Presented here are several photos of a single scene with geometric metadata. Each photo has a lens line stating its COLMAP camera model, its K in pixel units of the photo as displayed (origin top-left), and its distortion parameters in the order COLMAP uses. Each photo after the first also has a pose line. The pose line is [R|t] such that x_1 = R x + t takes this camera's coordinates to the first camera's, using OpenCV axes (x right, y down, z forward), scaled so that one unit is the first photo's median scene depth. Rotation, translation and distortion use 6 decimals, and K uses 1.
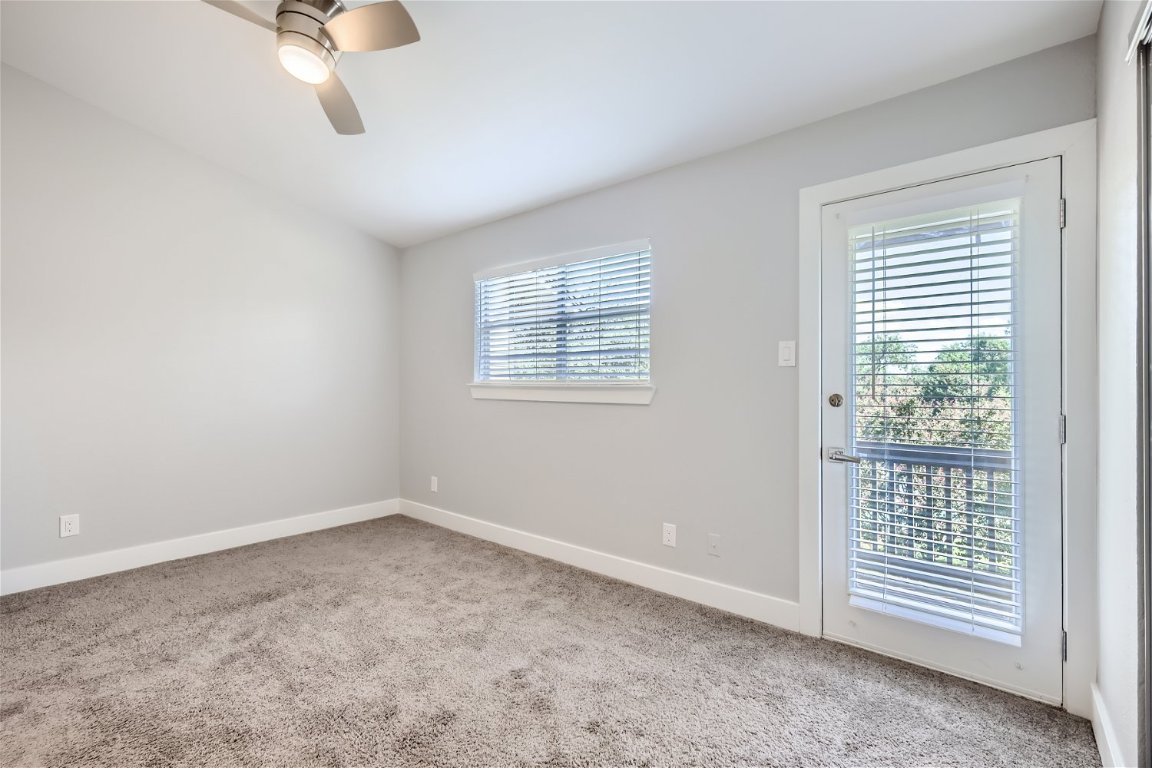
lens RADIAL K [[508.0, 0, 576.0], [0, 508.0, 384.0], [0, 0, 1]] dist [0.001824, 0.000059]
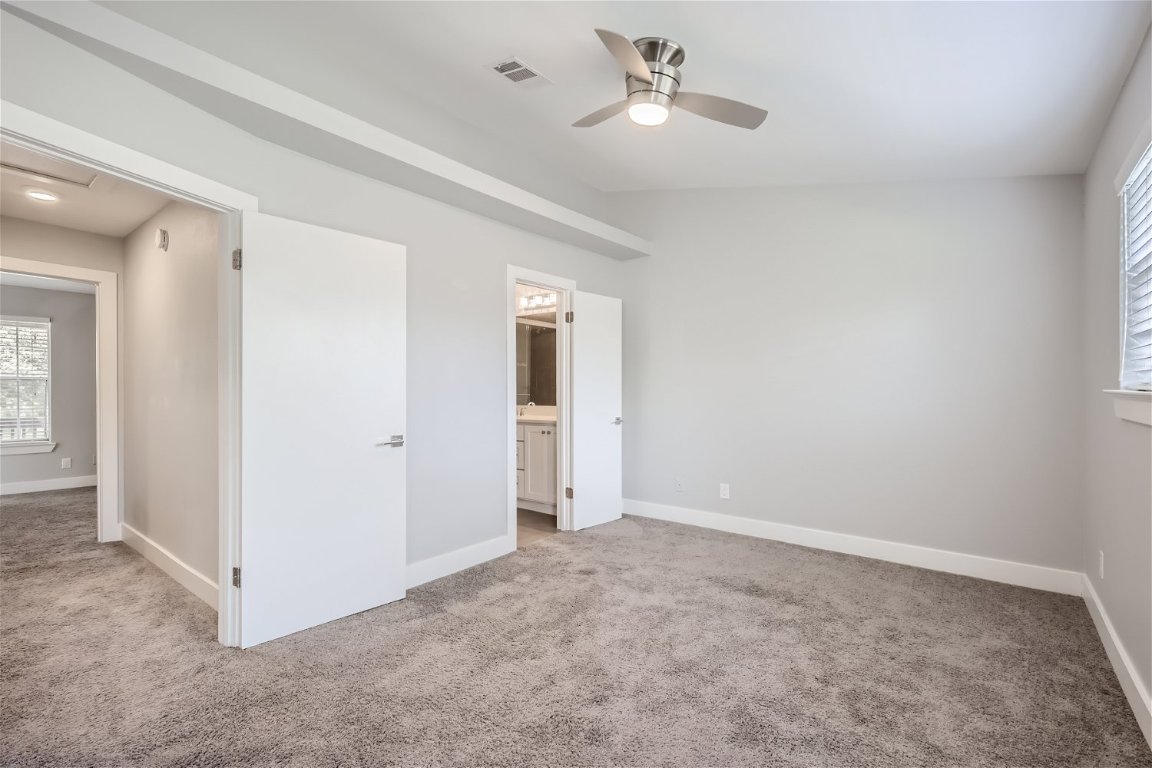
lens RADIAL K [[508.0, 0, 576.0], [0, 508.0, 384.0], [0, 0, 1]] dist [0.001824, 0.000059]
pose [[0.009356, -0.017957, -0.999795, 0.418837], [0.004206, 0.999831, -0.017919, -0.001142], [0.999947, -0.004038, 0.009430, 0.548649]]
